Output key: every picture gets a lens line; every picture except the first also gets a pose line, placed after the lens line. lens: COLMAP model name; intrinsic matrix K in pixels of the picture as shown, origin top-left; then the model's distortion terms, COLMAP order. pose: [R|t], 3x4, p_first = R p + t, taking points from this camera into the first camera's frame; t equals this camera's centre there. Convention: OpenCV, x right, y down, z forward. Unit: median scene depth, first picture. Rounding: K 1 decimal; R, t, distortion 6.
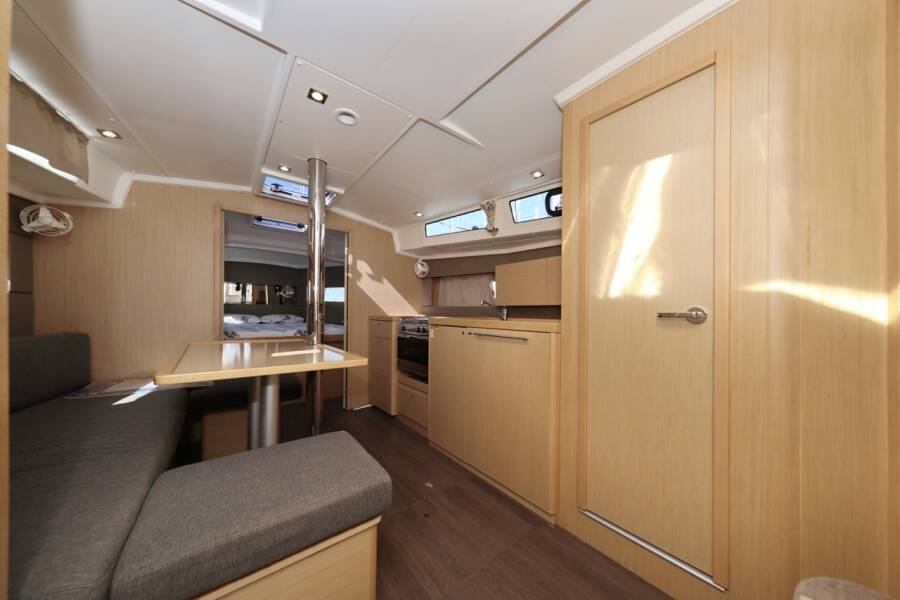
lens RADIAL K [[293.0, 0, 446.2], [0, 293.0, 310.7], [0, 0, 1]] dist [0.000022, -0.001268]
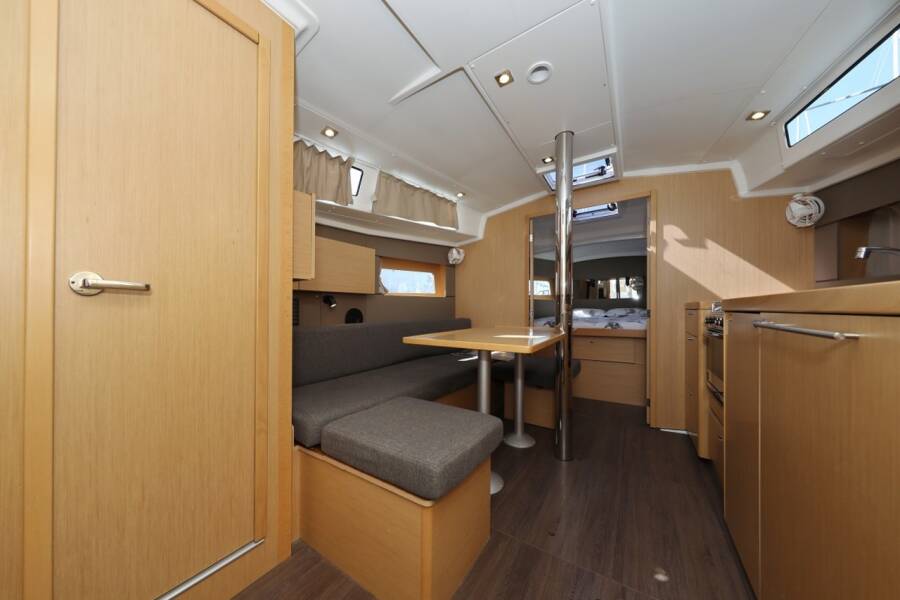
lens RADIAL K [[293.0, 0, 446.2], [0, 293.0, 310.7], [0, 0, 1]] dist [0.000022, -0.001268]
pose [[0.317301, -0.013479, -0.948229, 0.220434], [0.015537, 0.999839, -0.009013, 0.032712], [0.948198, -0.011872, 0.317459, 0.245911]]
